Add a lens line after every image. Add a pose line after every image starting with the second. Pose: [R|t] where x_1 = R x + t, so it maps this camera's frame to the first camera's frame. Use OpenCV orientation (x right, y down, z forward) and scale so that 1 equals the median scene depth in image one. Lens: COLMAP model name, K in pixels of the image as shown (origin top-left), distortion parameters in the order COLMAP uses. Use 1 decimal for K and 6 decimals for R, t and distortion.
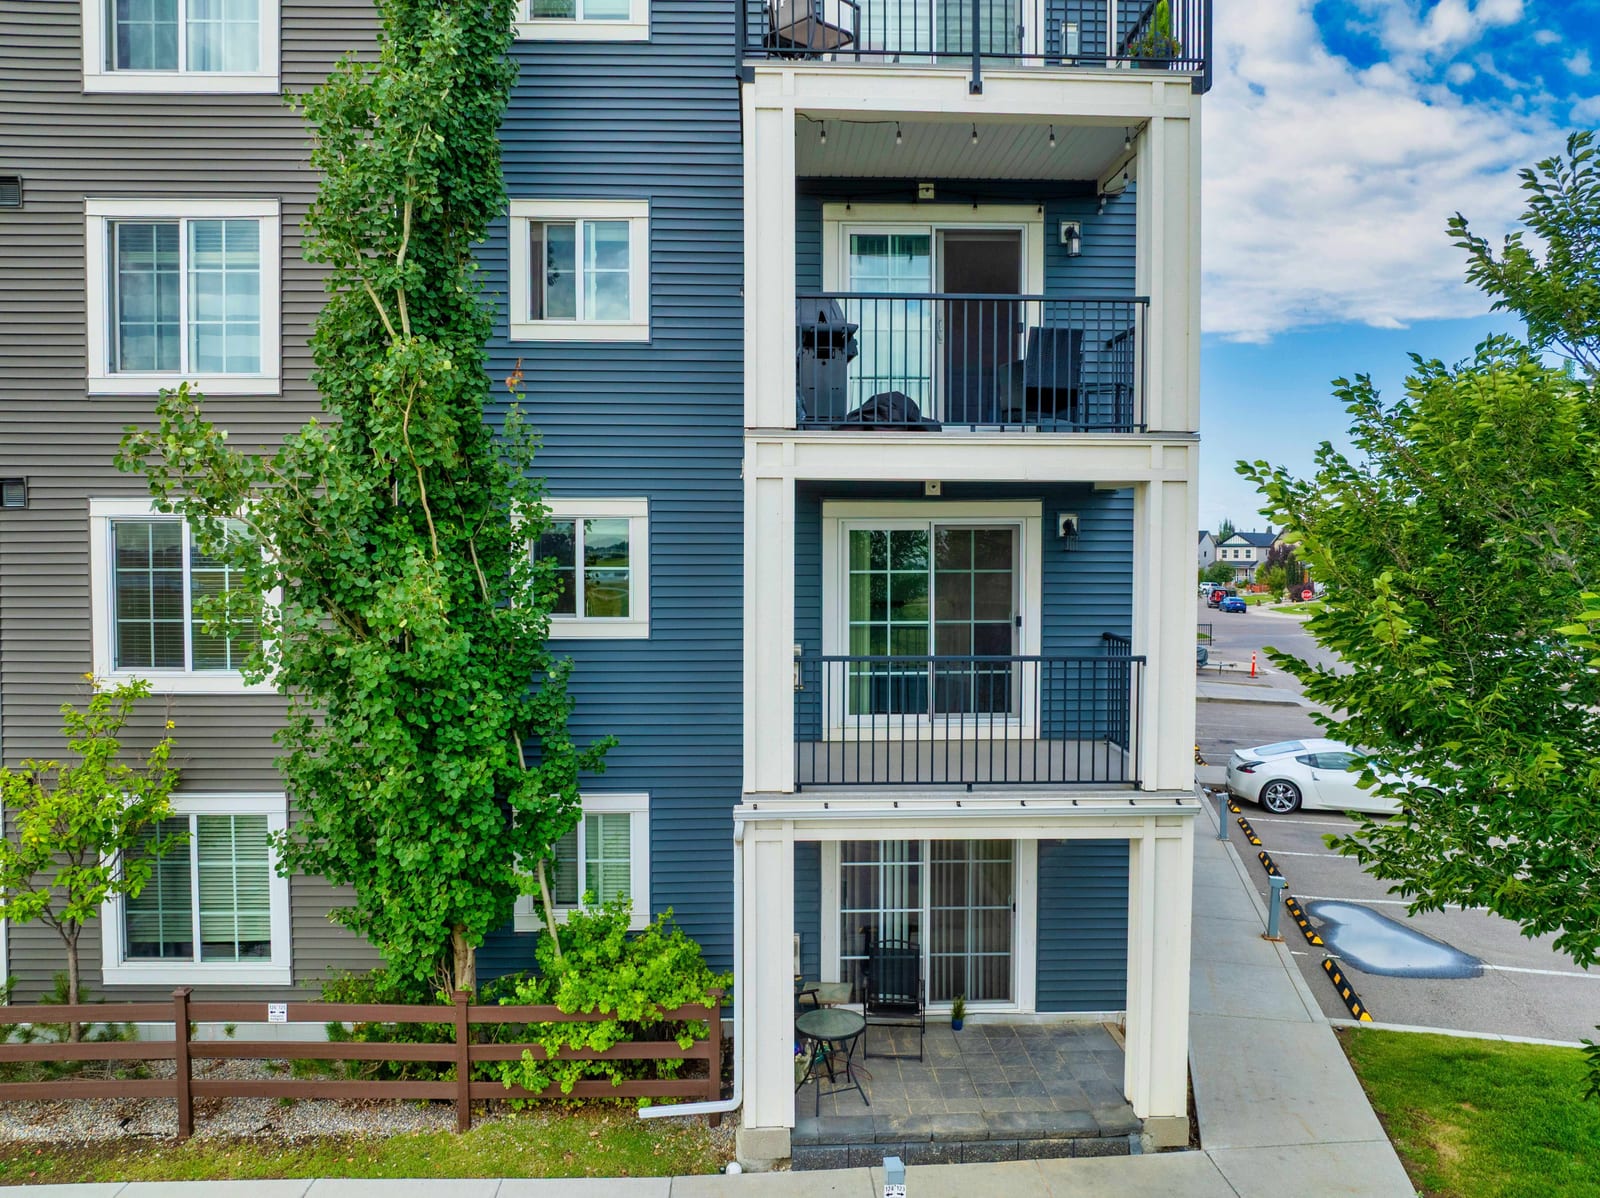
lens RADIAL K [[1167.9, 0, 800.0], [0, 1167.9, 599.0], [0, 0, 1]] dist [0.036443, -0.000595]
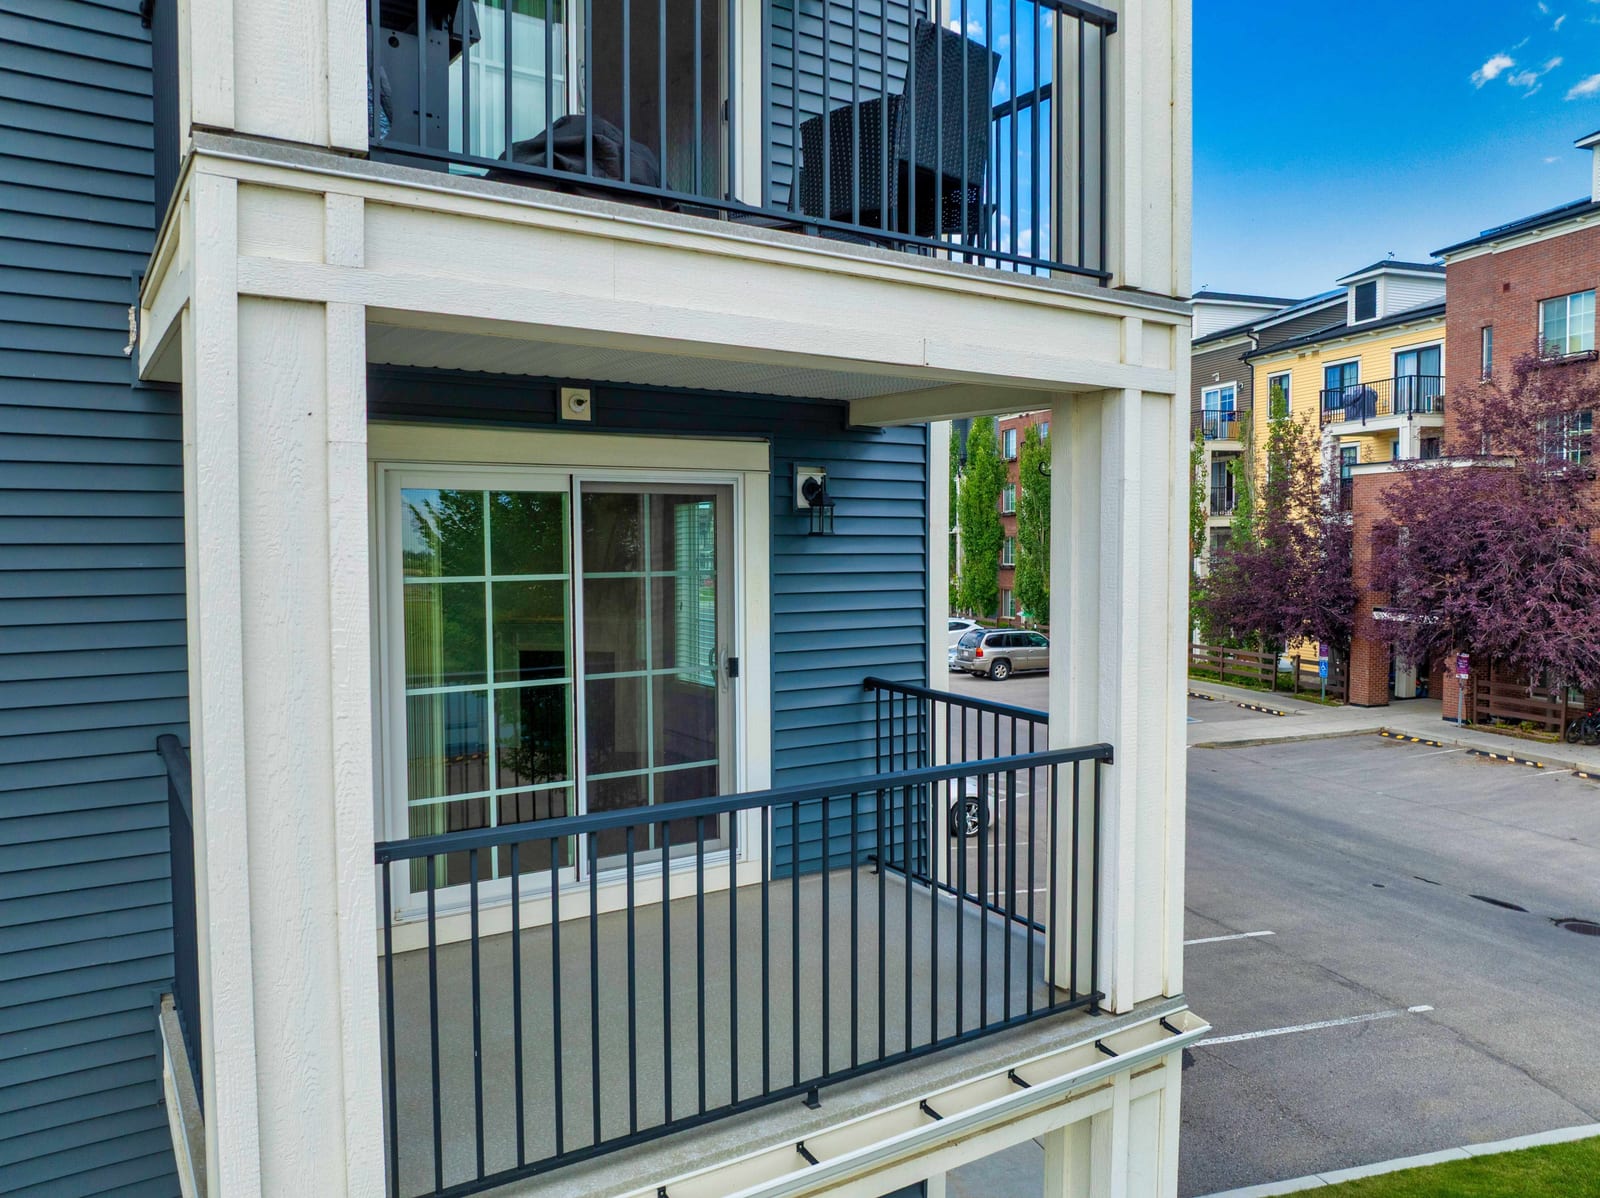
lens RADIAL K [[1167.9, 0, 800.0], [0, 1167.9, 599.0], [0, 0, 1]] dist [0.036443, -0.000595]
pose [[0.858134, -0.032691, 0.512385, -0.058123], [0.026510, 0.999461, 0.019369, -0.021625], [-0.512742, -0.003038, 0.858538, 0.534887]]
